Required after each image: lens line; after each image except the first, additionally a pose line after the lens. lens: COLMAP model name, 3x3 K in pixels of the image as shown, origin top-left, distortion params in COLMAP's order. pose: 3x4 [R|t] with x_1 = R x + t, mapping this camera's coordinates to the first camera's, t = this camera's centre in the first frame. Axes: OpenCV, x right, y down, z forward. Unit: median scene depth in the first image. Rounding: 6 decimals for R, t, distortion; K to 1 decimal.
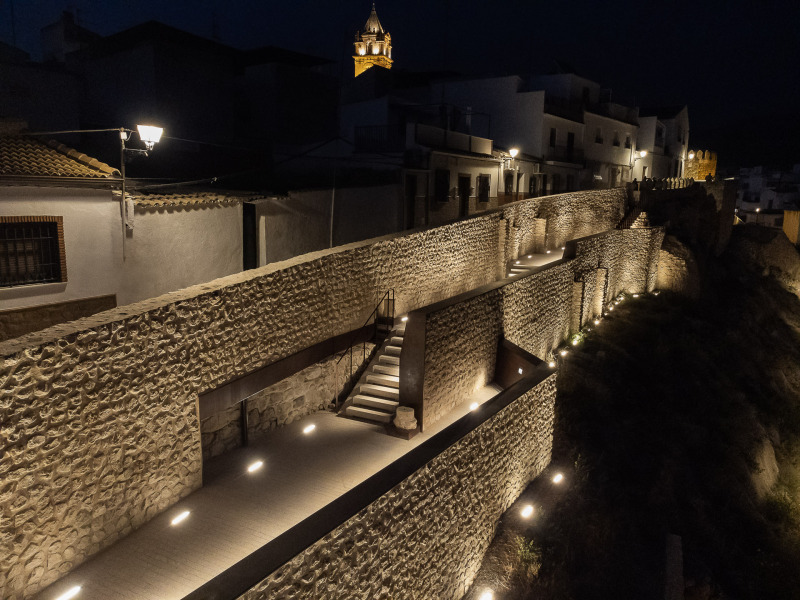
lens RADIAL K [[604.8, 0, 400.0], [0, 604.8, 300.0], [0, 0, 1]] dist [0.020354, -0.002626]
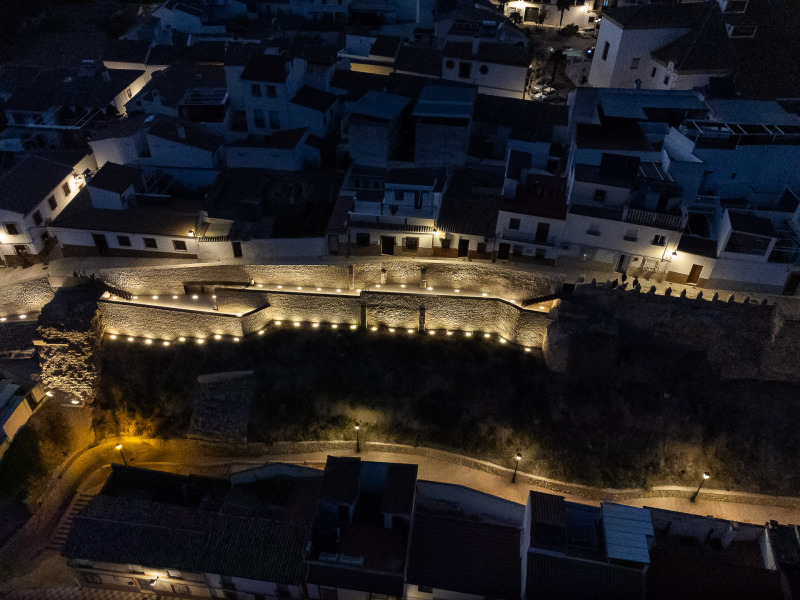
lens RADIAL K [[604.8, 0, 400.0], [0, 604.8, 300.0], [0, 0, 1]] dist [0.020354, -0.002626]
pose [[0.420693, 0.553458, -0.718820, 1.355202], [-0.170778, 0.826495, 0.536414, -0.891743], [0.890984, -0.102907, 0.442220, 0.068726]]
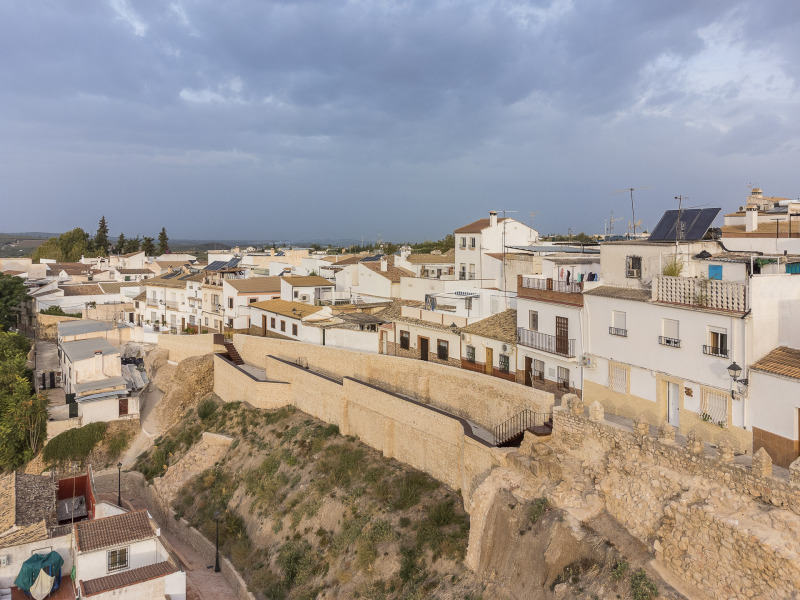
lens RADIAL K [[615.5, 0, 400.6], [0, 615.5, 248.4], [0, 0, 1]] dist [0.010262, -0.000996]
pose [[-0.431751, -0.009532, -0.901943, 1.257135], [-0.175854, 0.981646, 0.073805, -0.425493], [0.884685, 0.190476, -0.425502, 1.235956]]
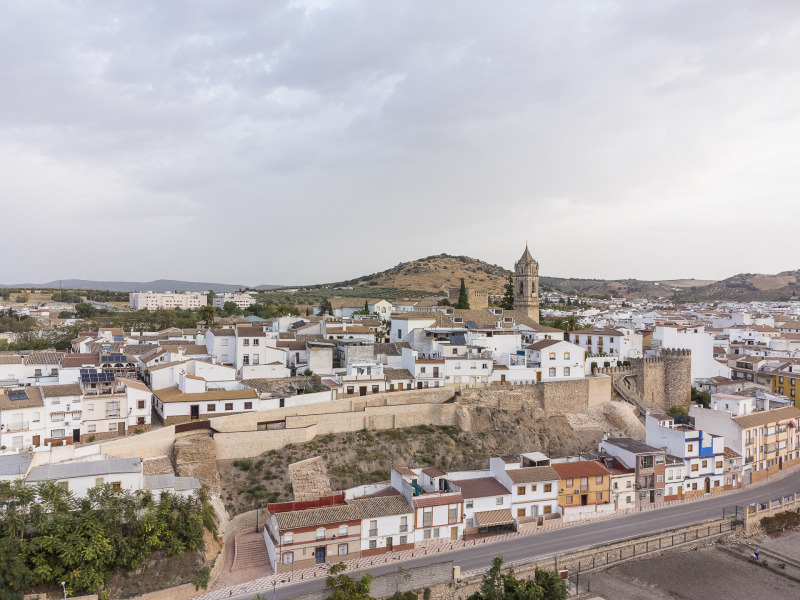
lens RADIAL K [[604.8, 0, 400.0], [0, 604.8, 300.0], [0, 0, 1]] dist [0.020354, -0.002626]
pose [[0.824345, -0.005672, -0.566059, 1.940228], [-0.101066, 0.982410, -0.157024, -0.128977], [0.556993, 0.186651, 0.809271, -1.637400]]
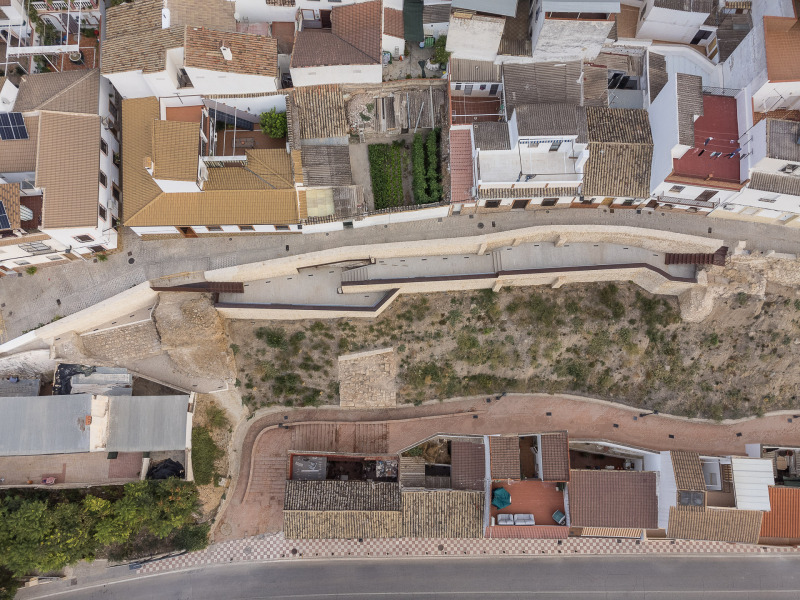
lens RADIAL K [[601.0, 0, 400.0], [0, 601.0, 300.0], [0, 0, 1]] dist [0.011655, 0.005582]
pose [[0.532827, 0.813950, -0.231475, 0.448994], [-0.152263, 0.361290, 0.919938, -1.320000], [0.832413, -0.454923, 0.316439, -0.015125]]
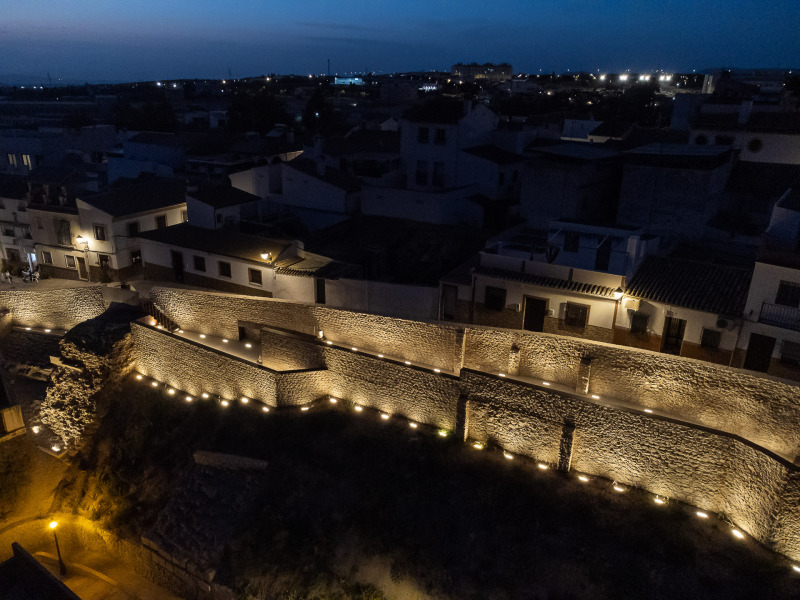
lens RADIAL K [[596.3, 0, 400.0], [0, 596.3, 300.0], [0, 0, 1]] dist [0.015347, -0.001946]
pose [[0.001345, 0.325320, -0.945603, 0.980474], [-0.189248, 0.928599, 0.319201, -0.416959], [0.981928, 0.178524, 0.062815, 0.501604]]
